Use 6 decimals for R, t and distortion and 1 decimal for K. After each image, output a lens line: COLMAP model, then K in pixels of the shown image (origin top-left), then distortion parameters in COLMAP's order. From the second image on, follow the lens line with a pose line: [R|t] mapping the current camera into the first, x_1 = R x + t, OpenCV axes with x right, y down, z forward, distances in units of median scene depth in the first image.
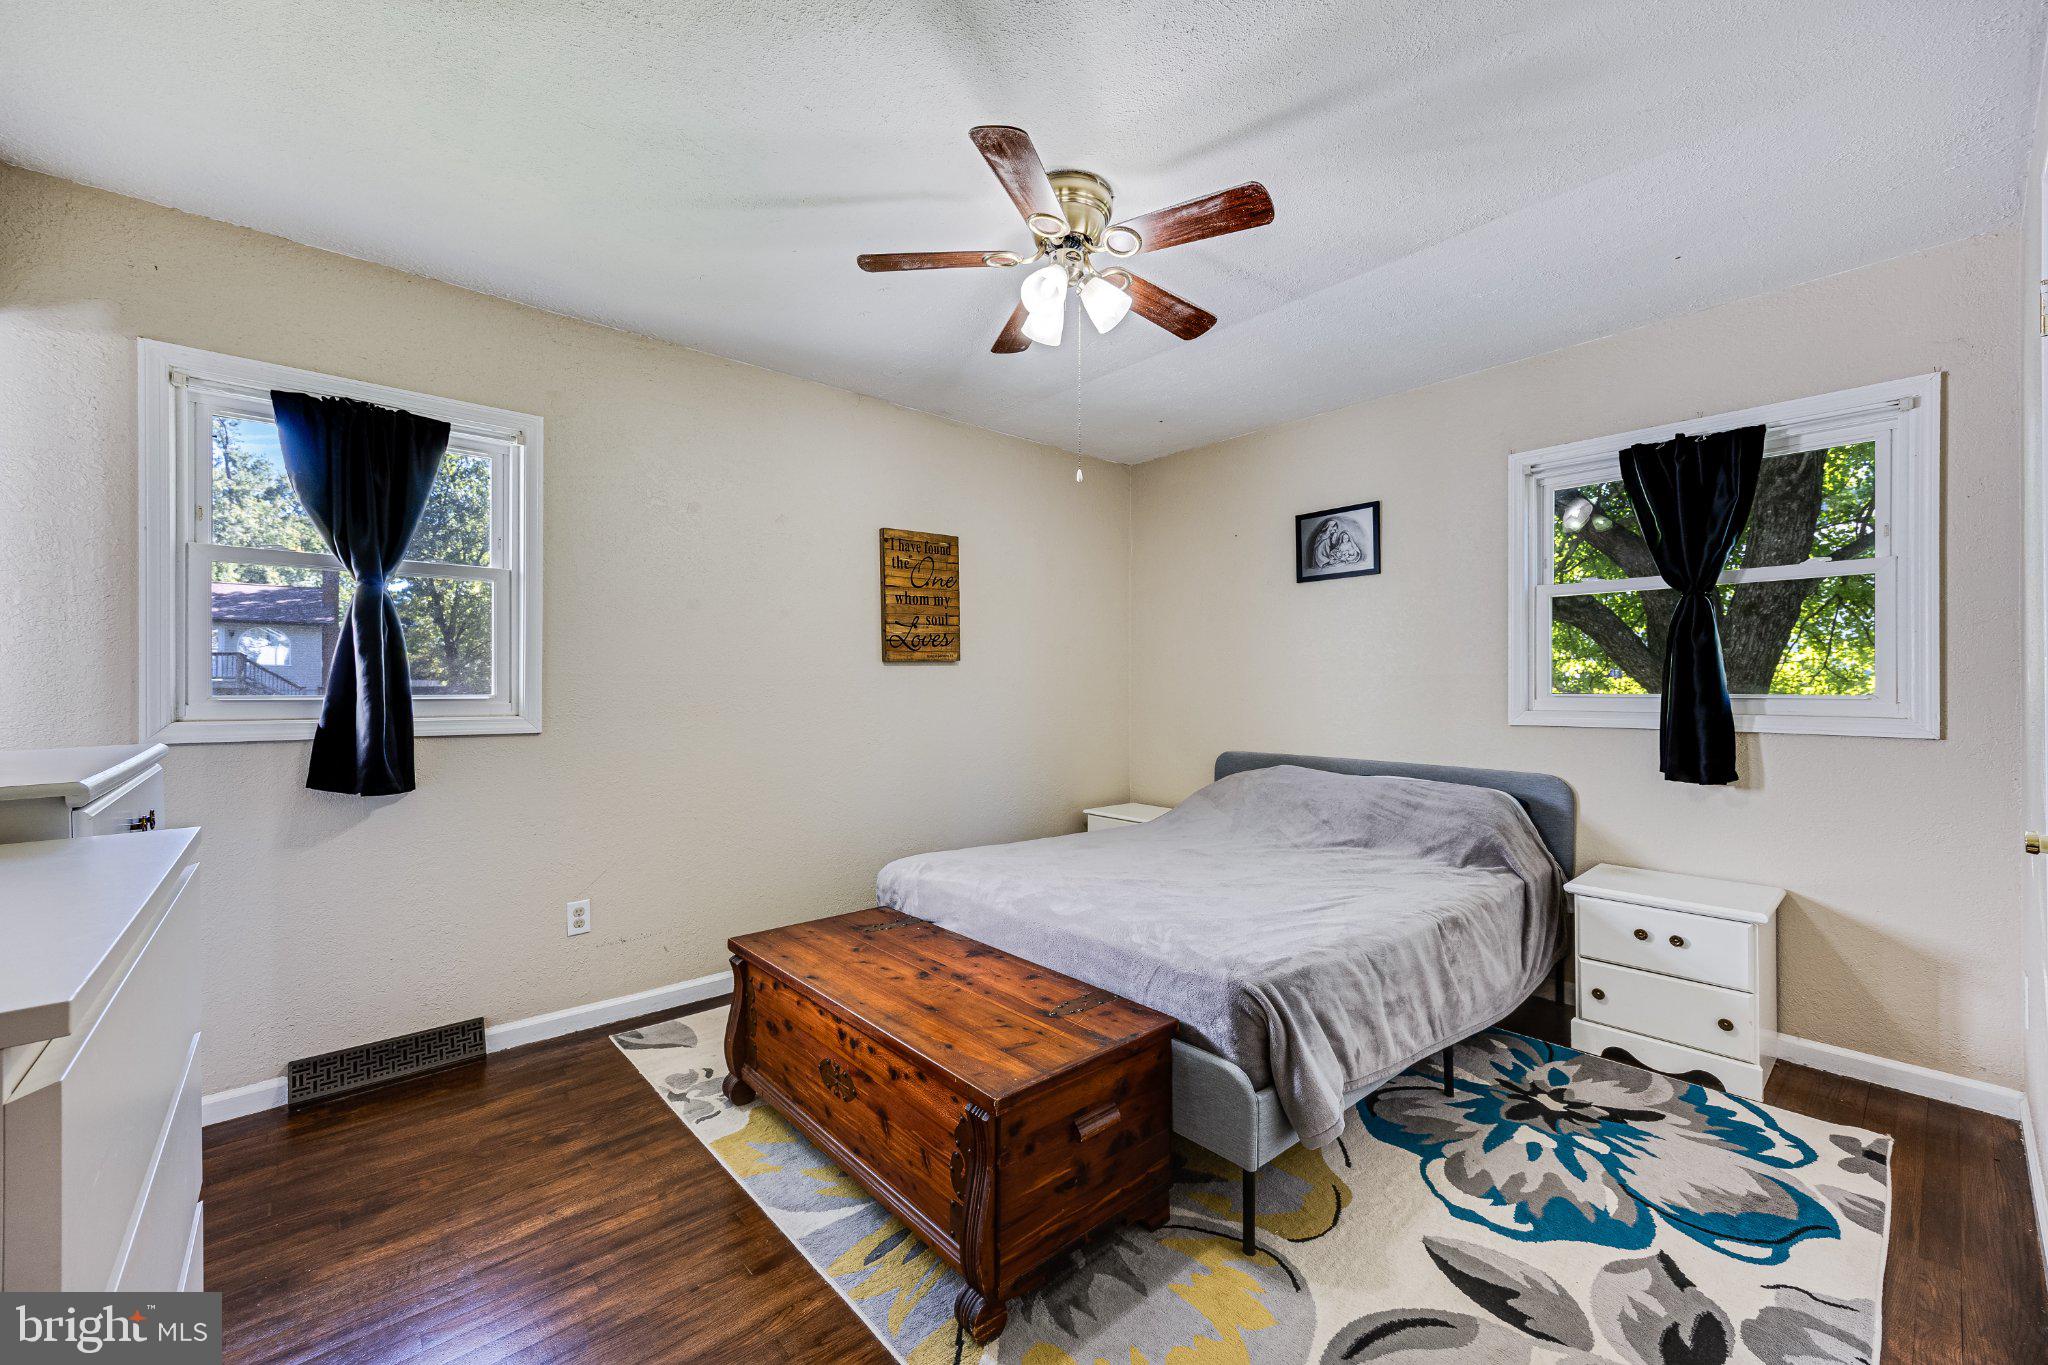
lens RADIAL K [[810.1, 0, 1024.0], [0, 810.1, 685.4], [0, 0, 1]] dist [0.000856, -0.000035]
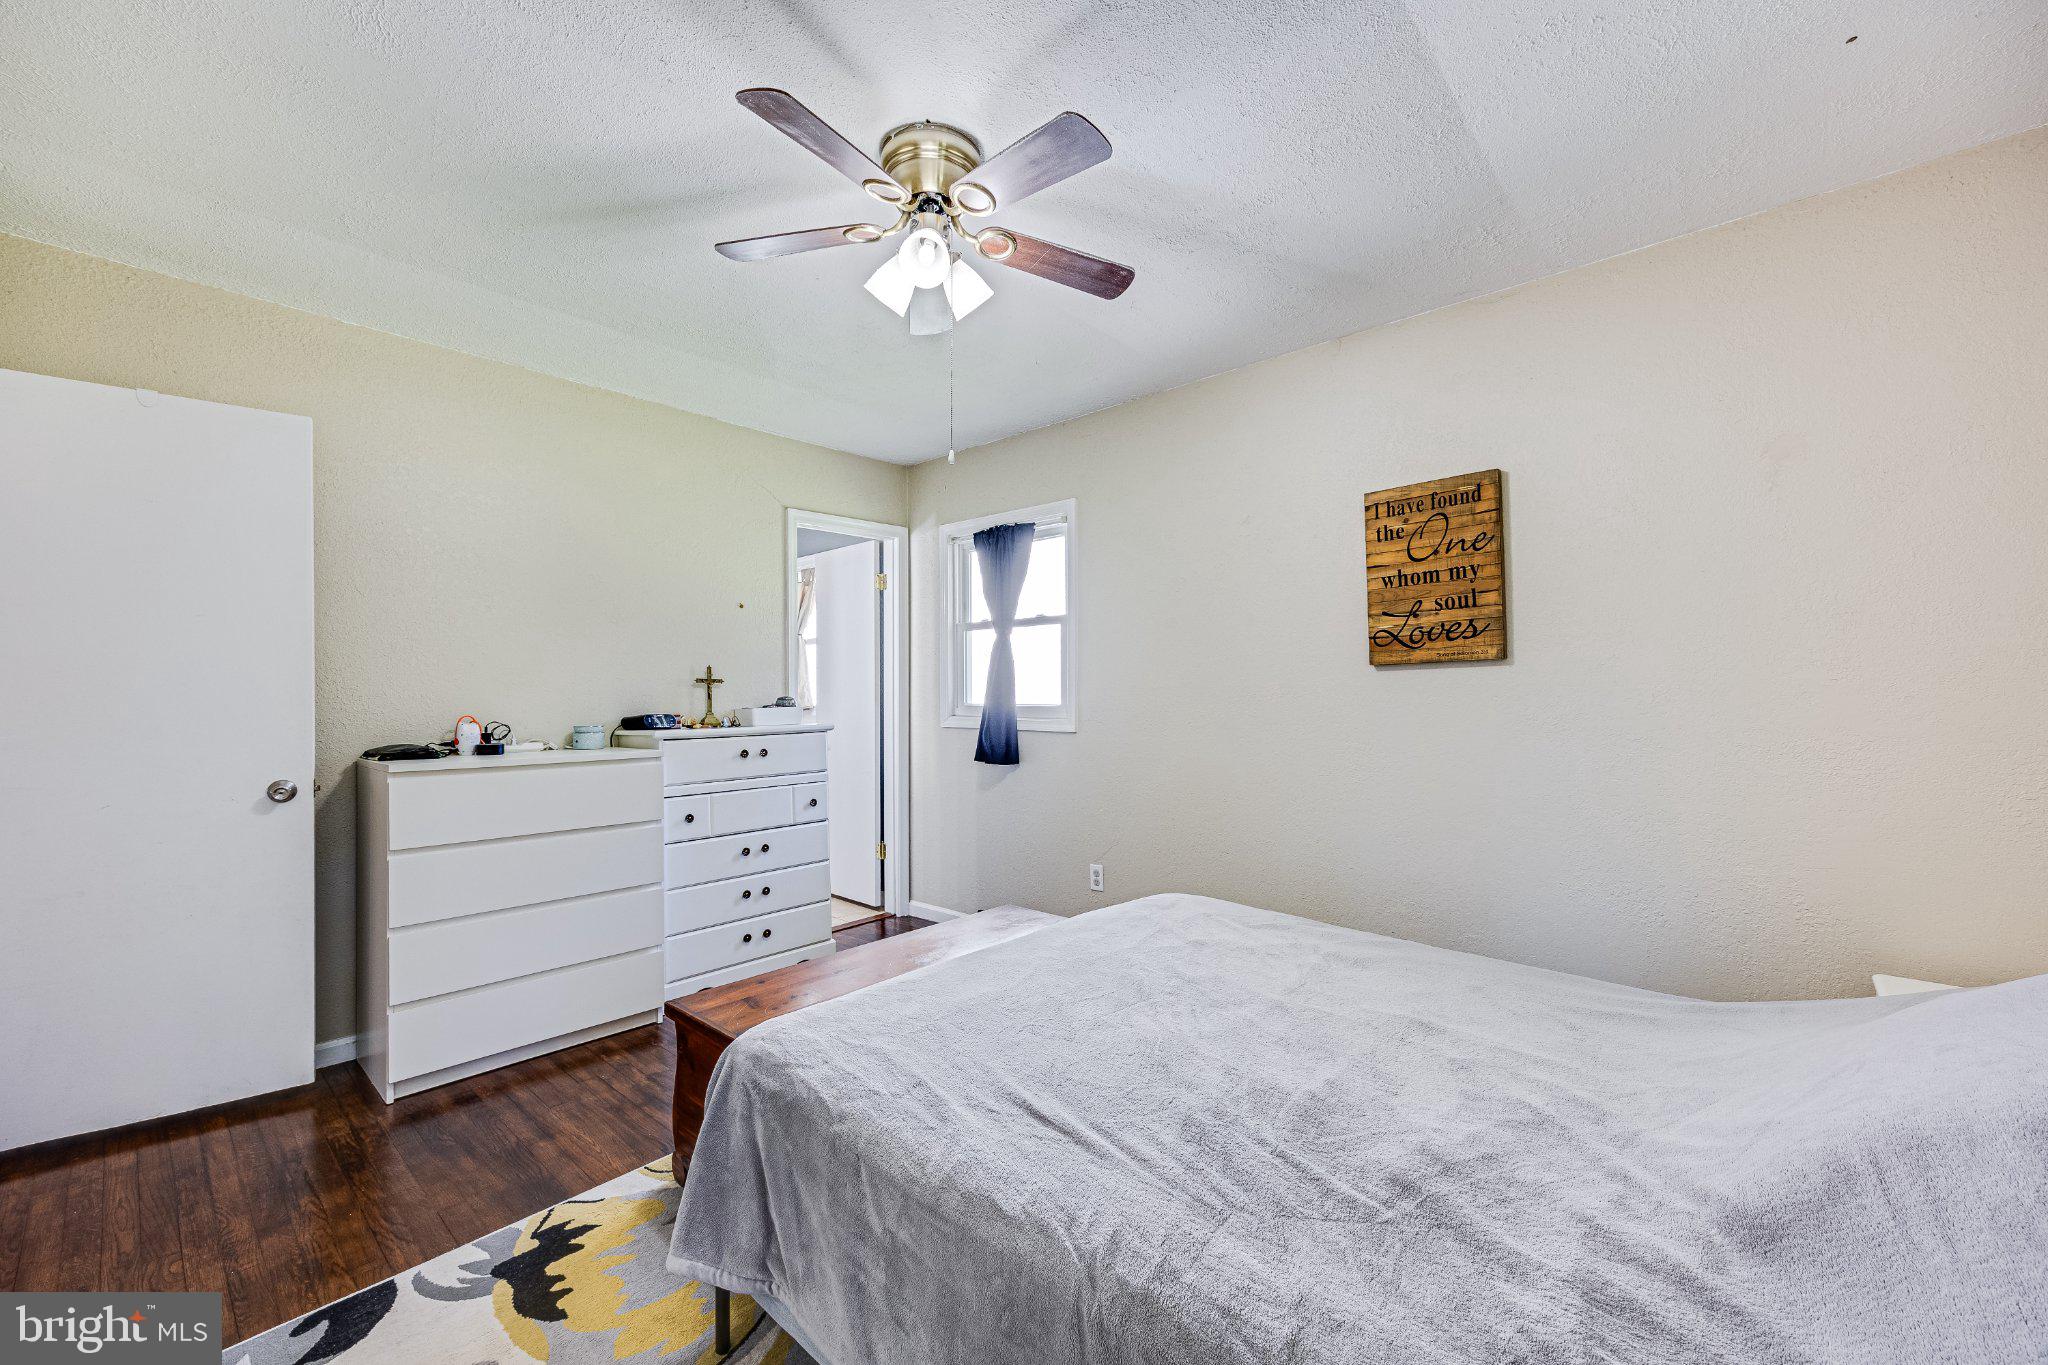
lens RADIAL K [[810.1, 0, 1028.4], [0, 810.1, 689.5], [0, 0, 1]] dist [0.000856, -0.000035]
pose [[0.099731, -0.009941, -0.994965, 0.549979], [-0.001228, 0.999948, -0.010114, 0.001287], [0.995014, 0.002231, 0.099714, 0.585413]]
